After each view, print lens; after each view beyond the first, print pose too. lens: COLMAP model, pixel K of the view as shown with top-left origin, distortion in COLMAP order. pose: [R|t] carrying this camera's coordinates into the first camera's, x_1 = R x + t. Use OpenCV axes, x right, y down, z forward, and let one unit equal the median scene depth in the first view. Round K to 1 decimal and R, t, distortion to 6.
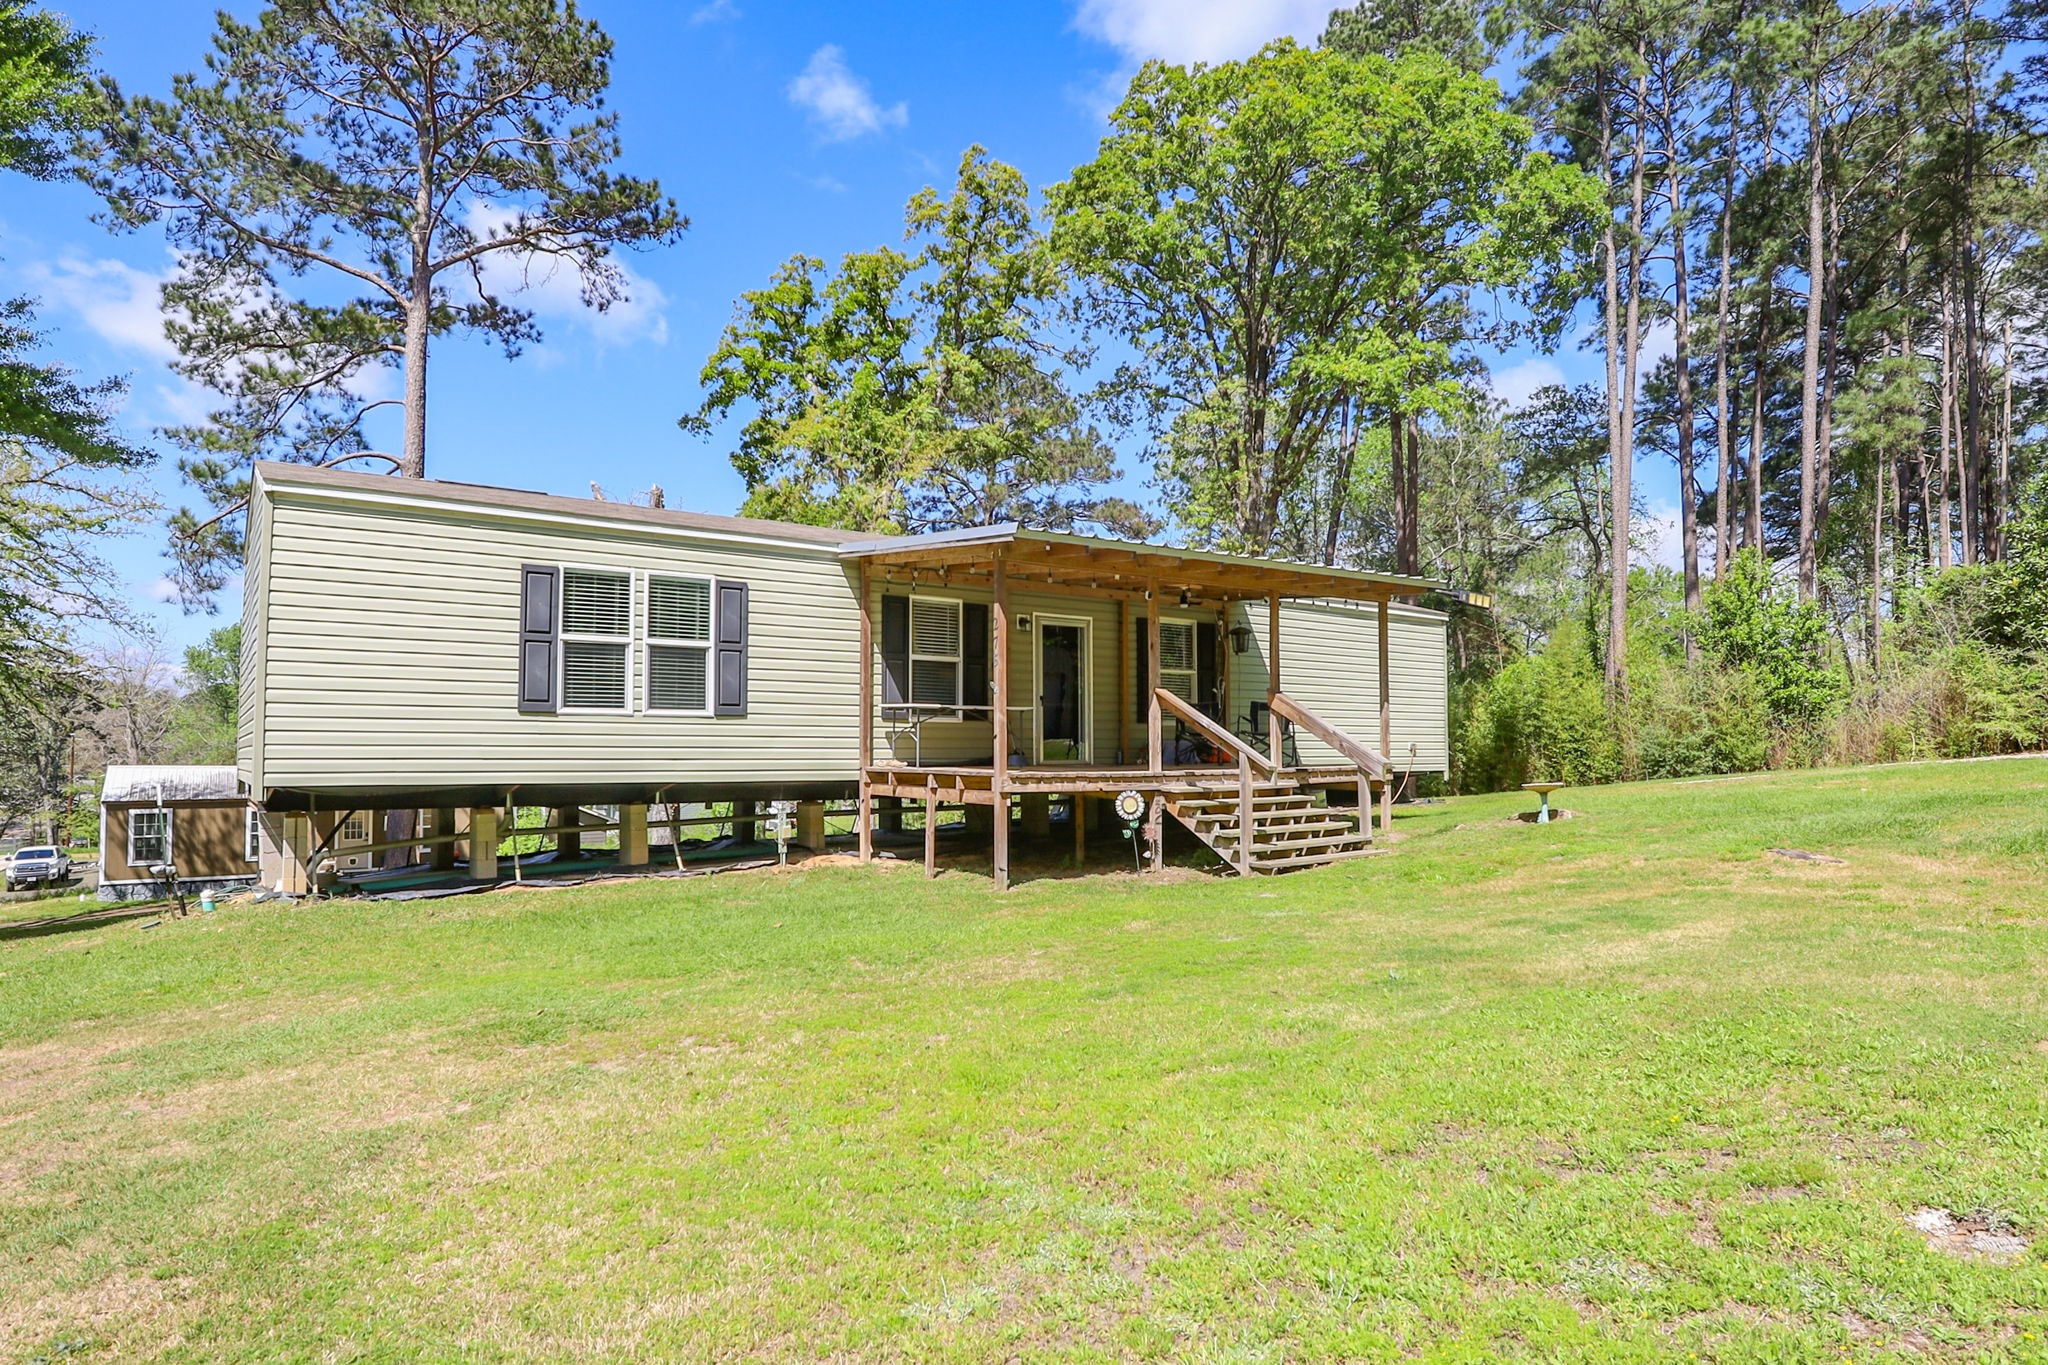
lens RADIAL K [[935.9, 0, 1023.5], [0, 935.9, 719.2], [0, 0, 1]] dist [-0.004110, -0.000653]
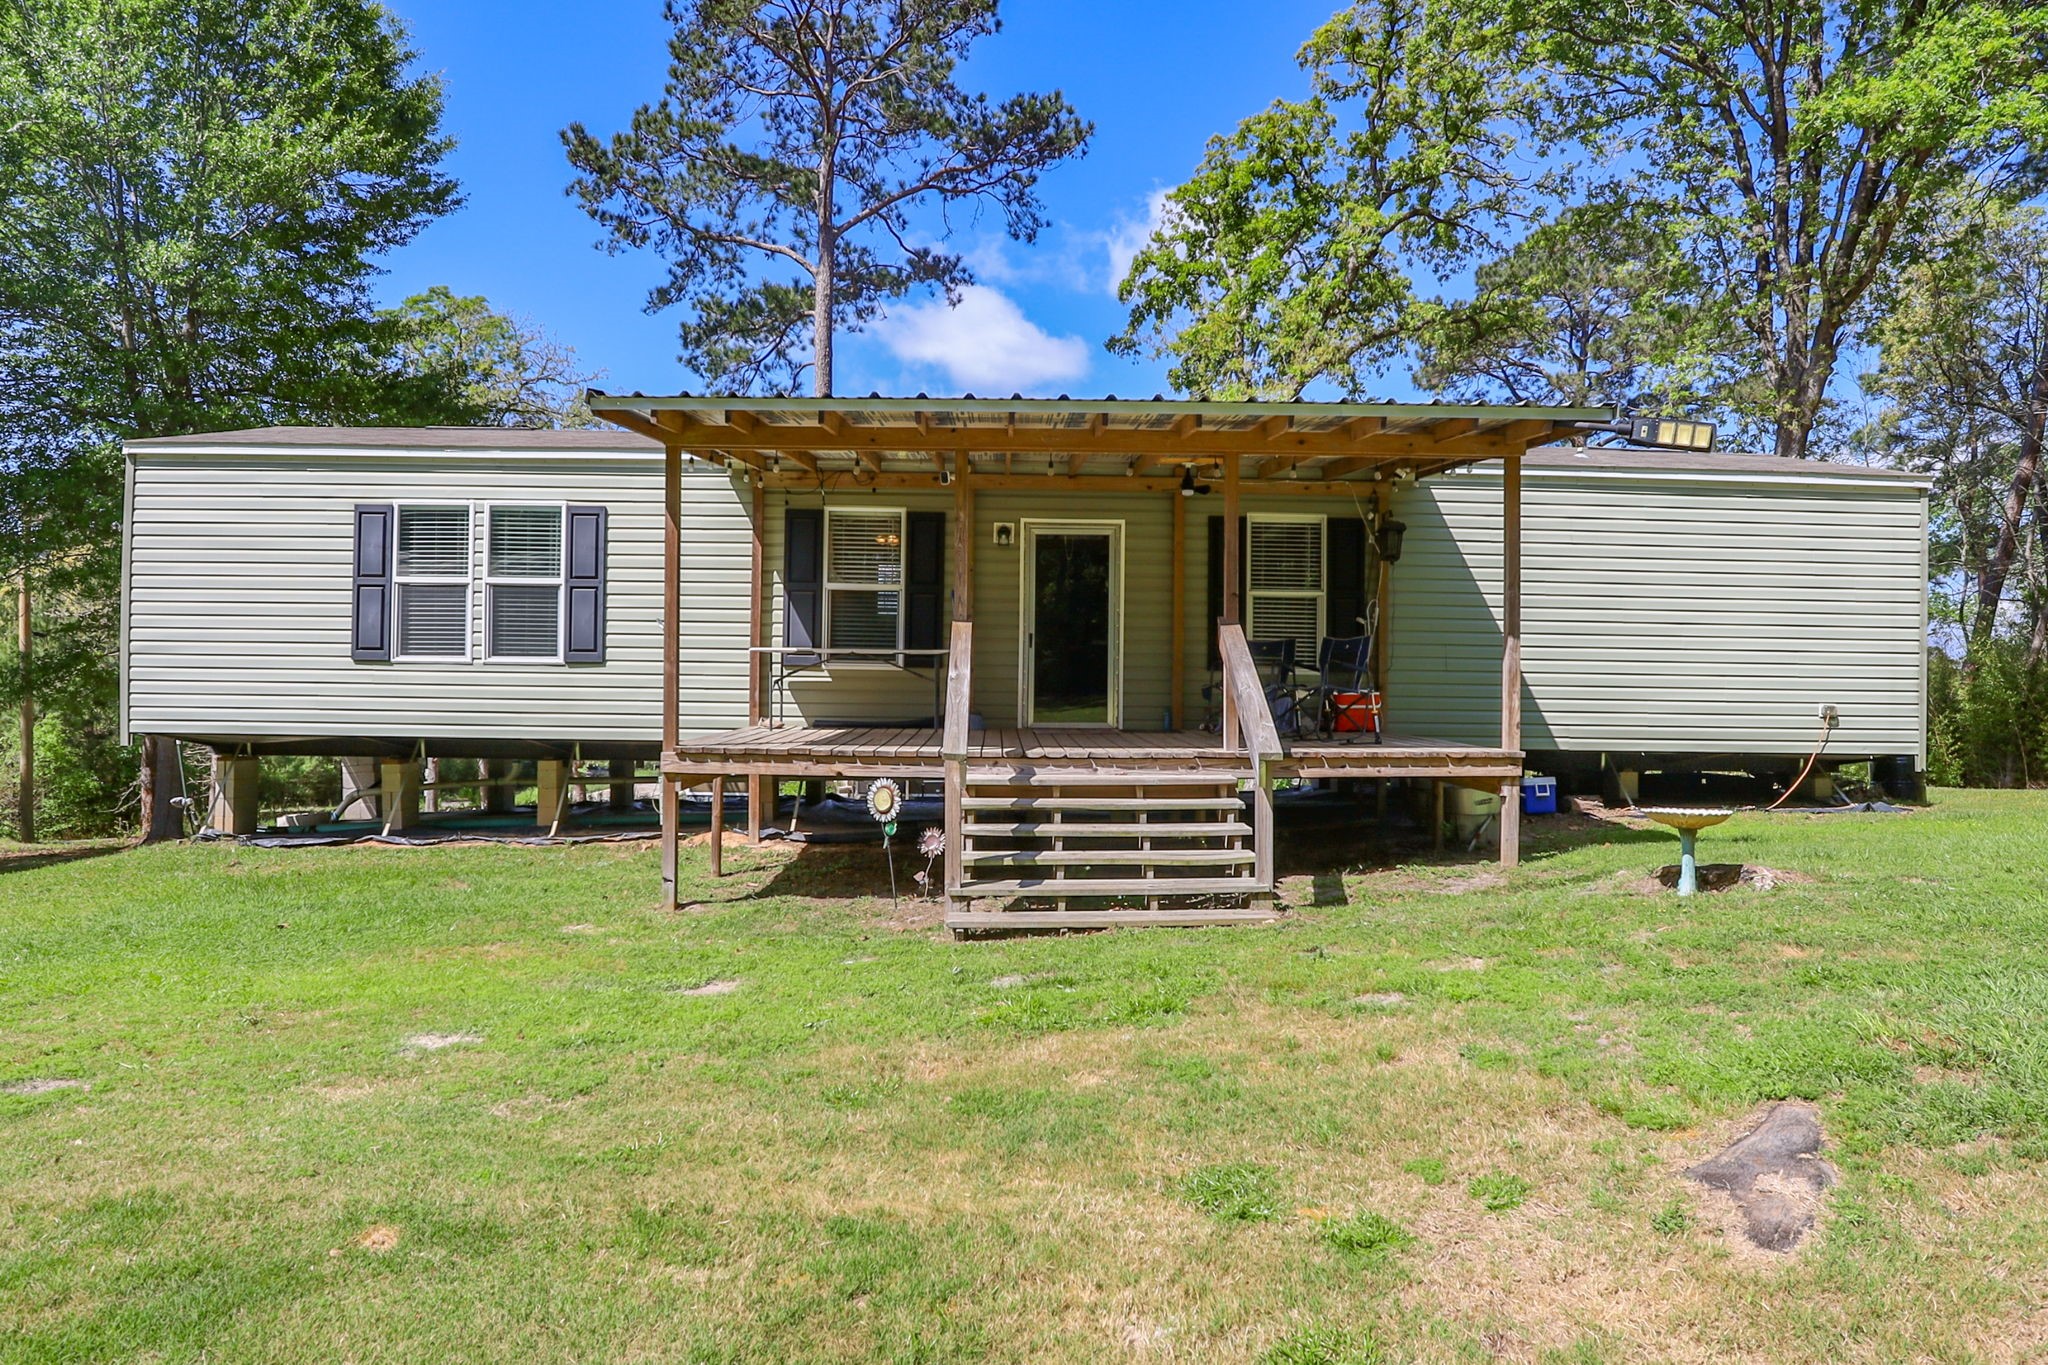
lens RADIAL K [[1018.7, 0, 1028.0], [0, 1018.7, 677.0], [0, 0, 1]] dist [-0.001004, 0.000779]
pose [[0.871737, 0.006921, -0.489926, 0.497955], [0.003552, 0.999785, 0.020444, -0.008417], [0.489962, -0.019562, 0.871524, 0.378729]]
